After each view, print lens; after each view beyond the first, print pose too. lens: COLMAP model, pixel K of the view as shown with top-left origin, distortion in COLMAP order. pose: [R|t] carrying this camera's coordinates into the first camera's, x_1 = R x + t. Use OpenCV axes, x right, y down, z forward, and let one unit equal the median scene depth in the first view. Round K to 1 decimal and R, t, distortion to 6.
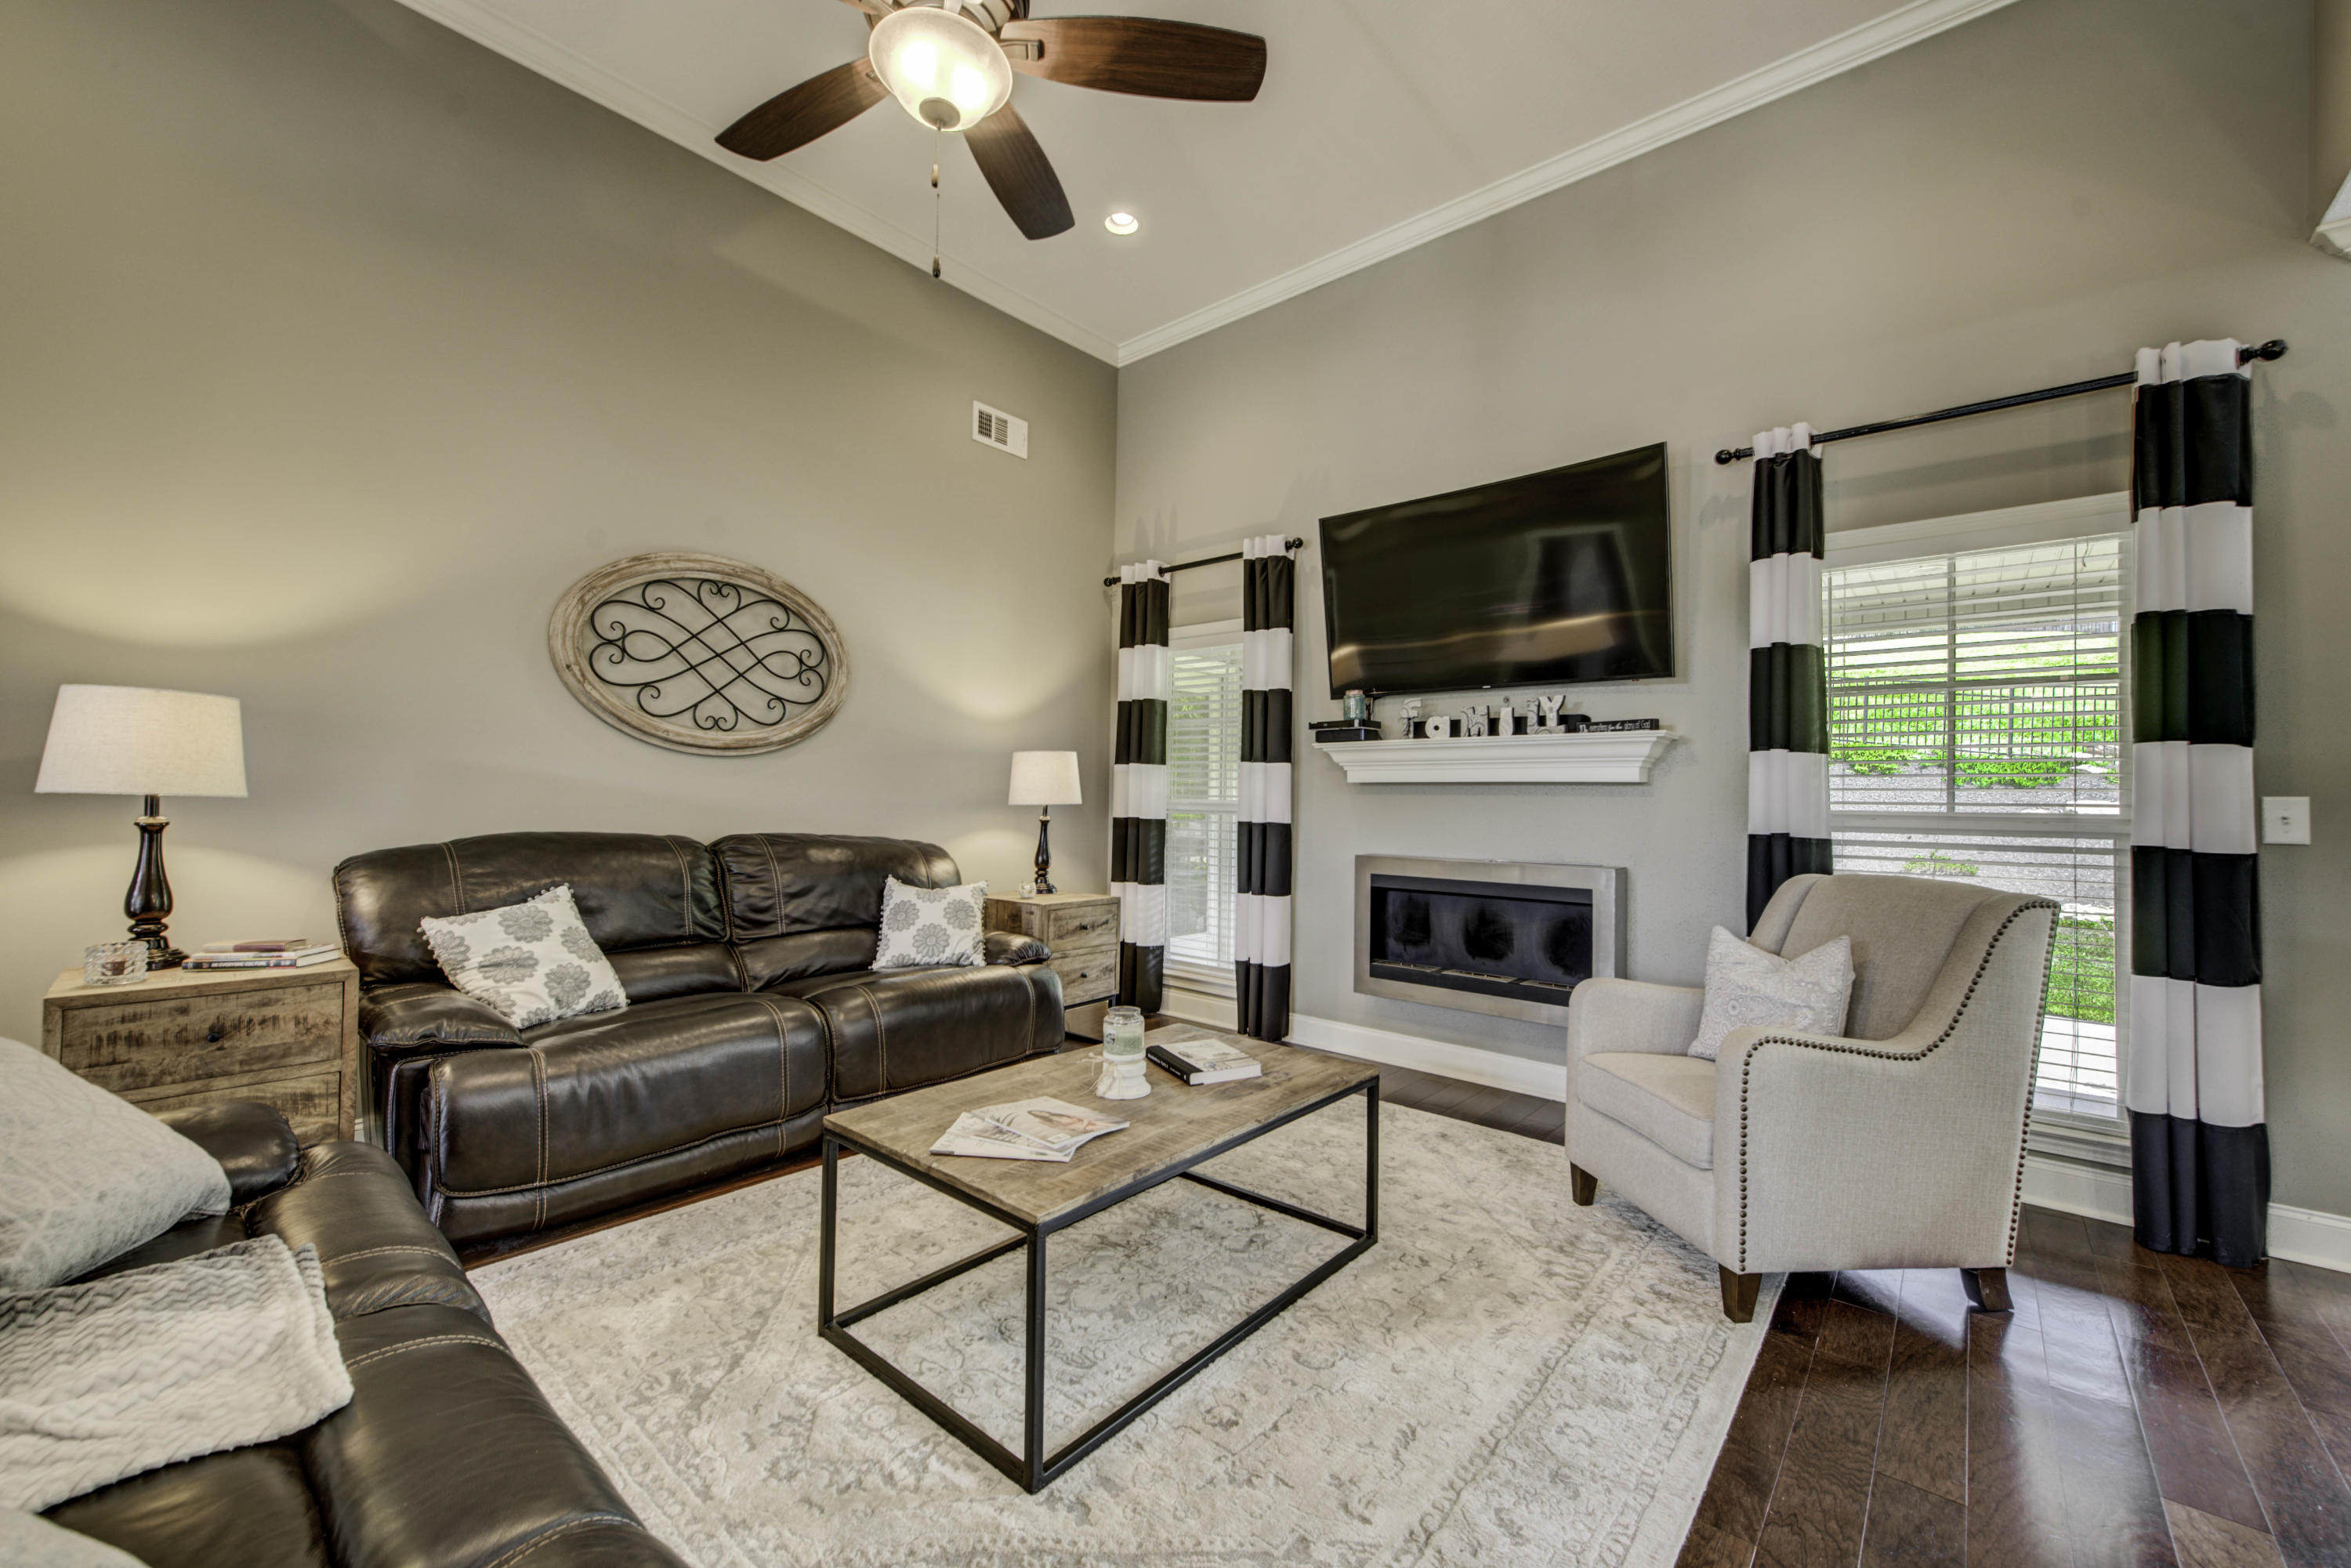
lens RADIAL K [[920.3, 0, 1175.3], [0, 920.3, 779.7], [0, 0, 1]] dist [0.000992, -0.002529]
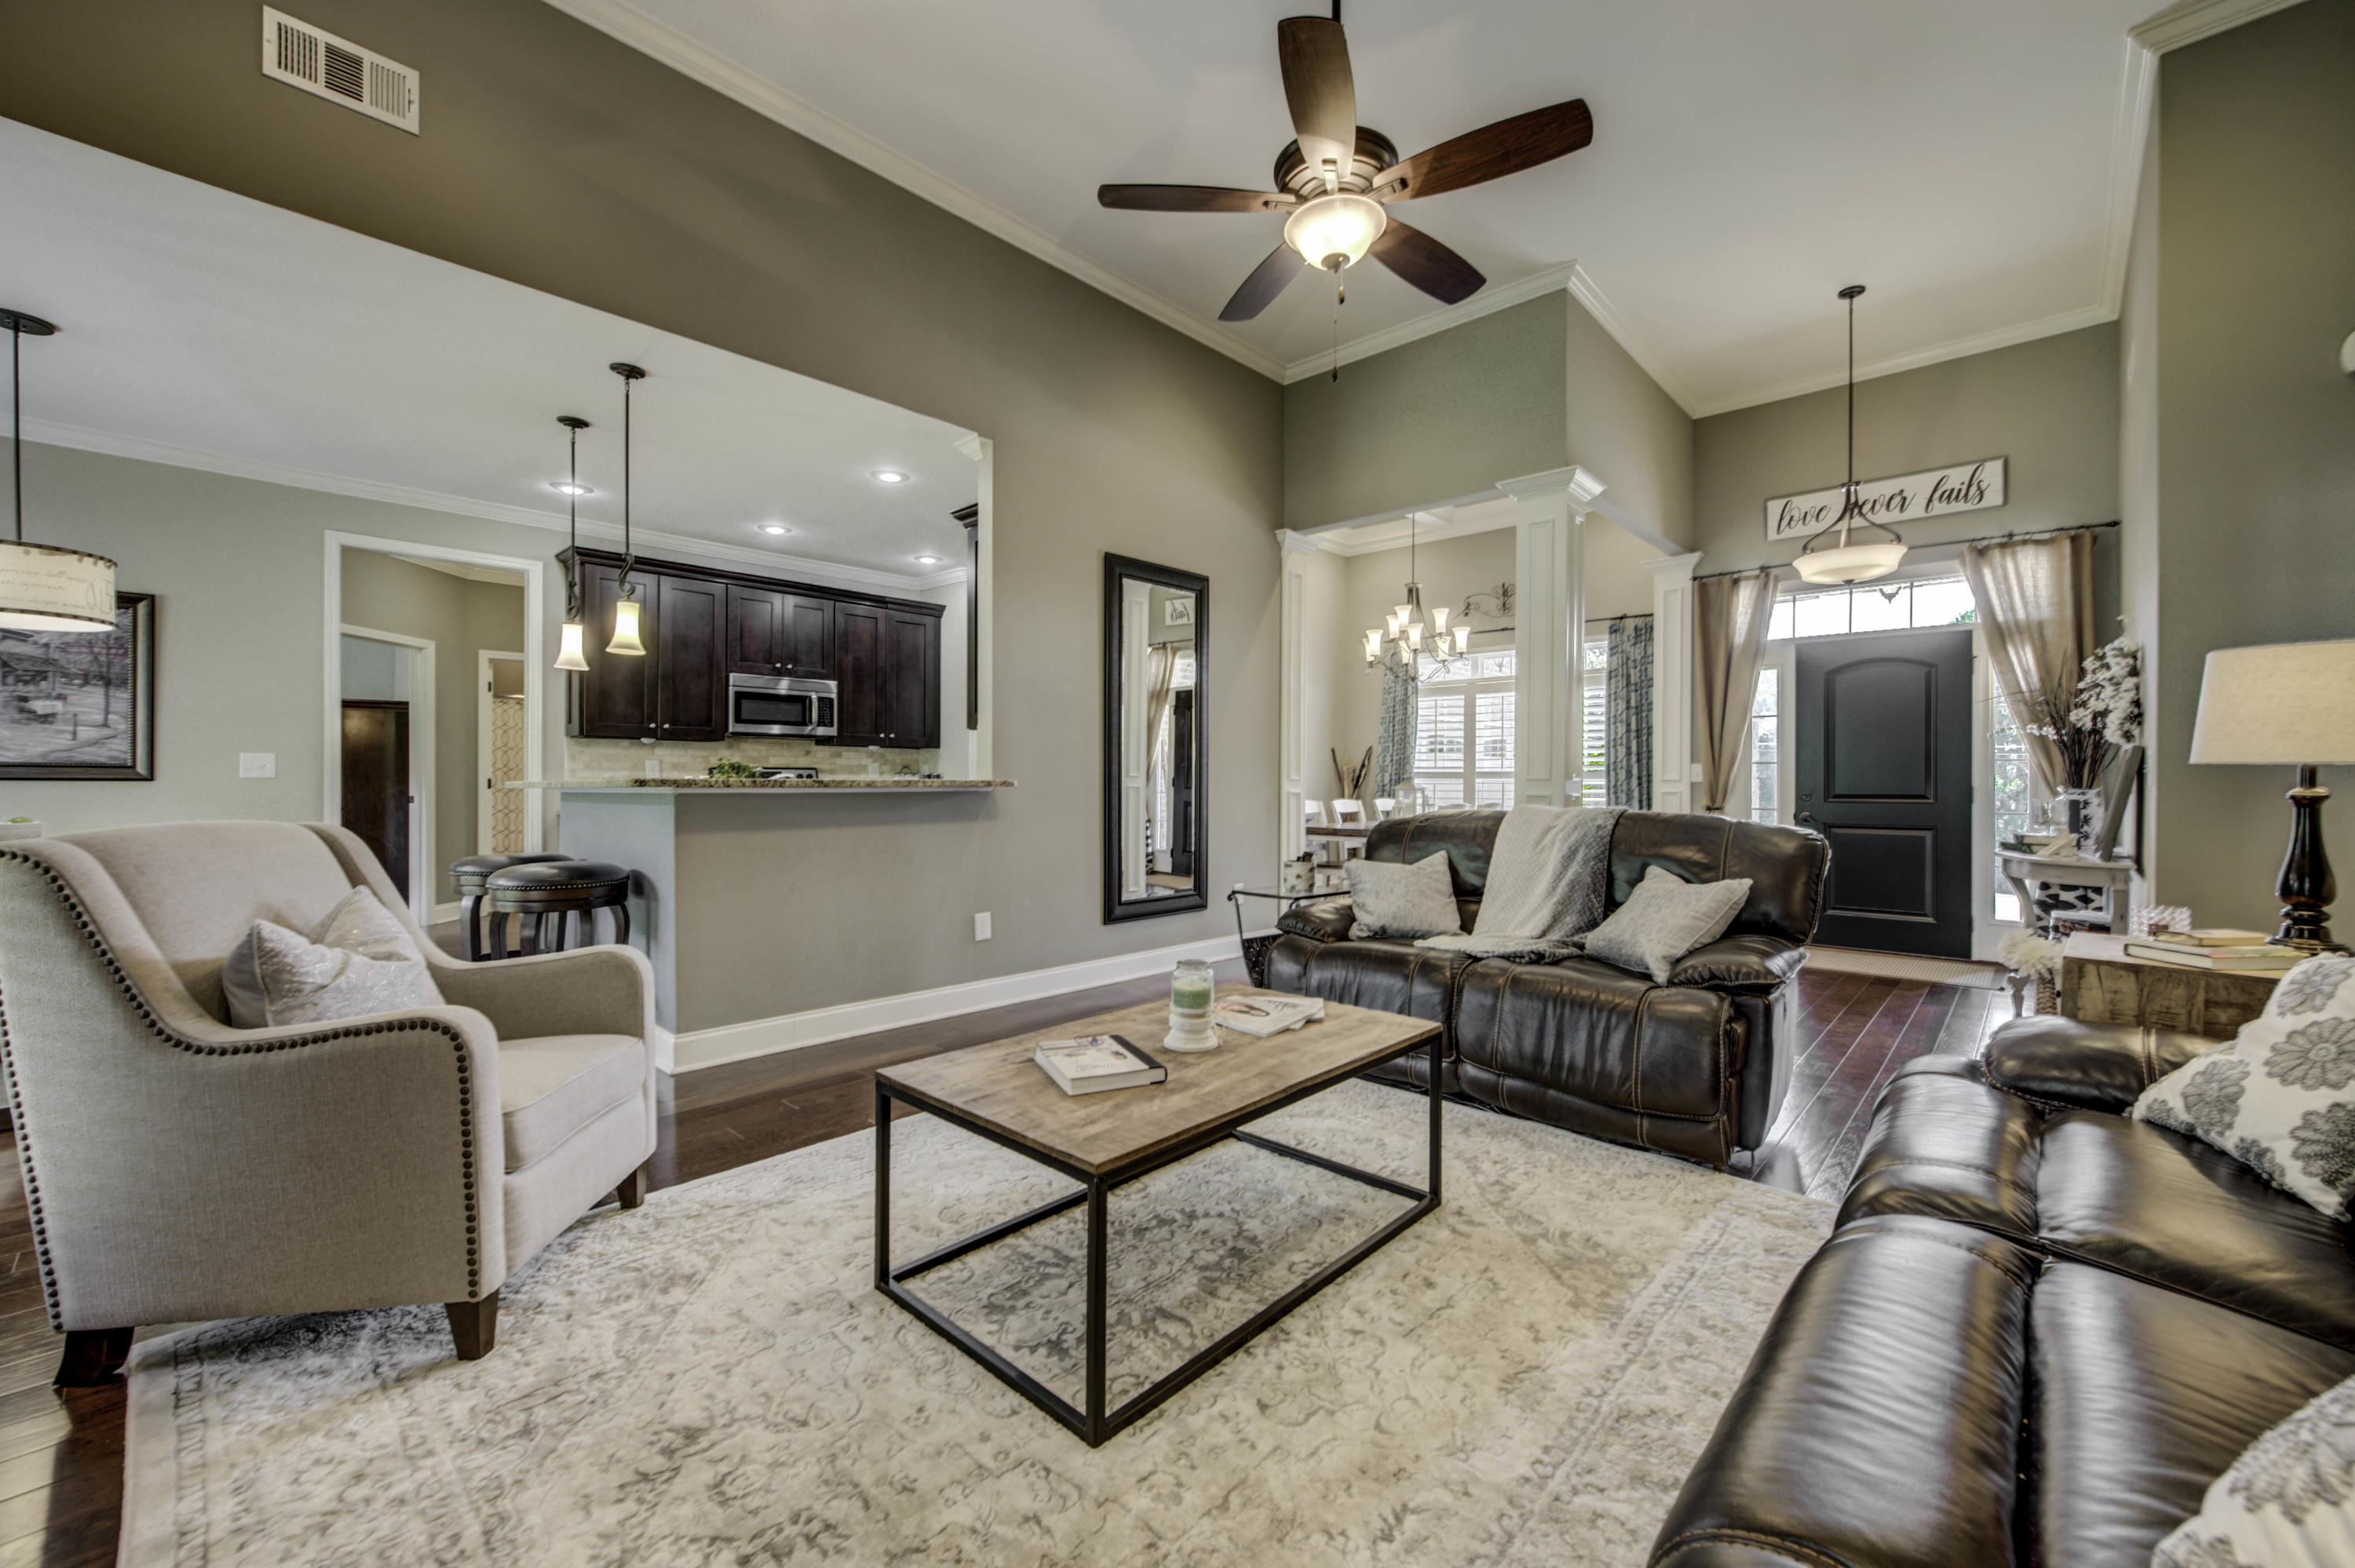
lens RADIAL K [[921.8, 0, 1177.3], [0, 921.8, 779.7], [0, 0, 1]] dist [0.000992, -0.002529]
pose [[-0.998755, -0.020519, 0.045477, -0.044200], [-0.021648, 0.999466, -0.024456, 0.044518], [-0.044951, -0.025410, -0.998666, 1.105266]]
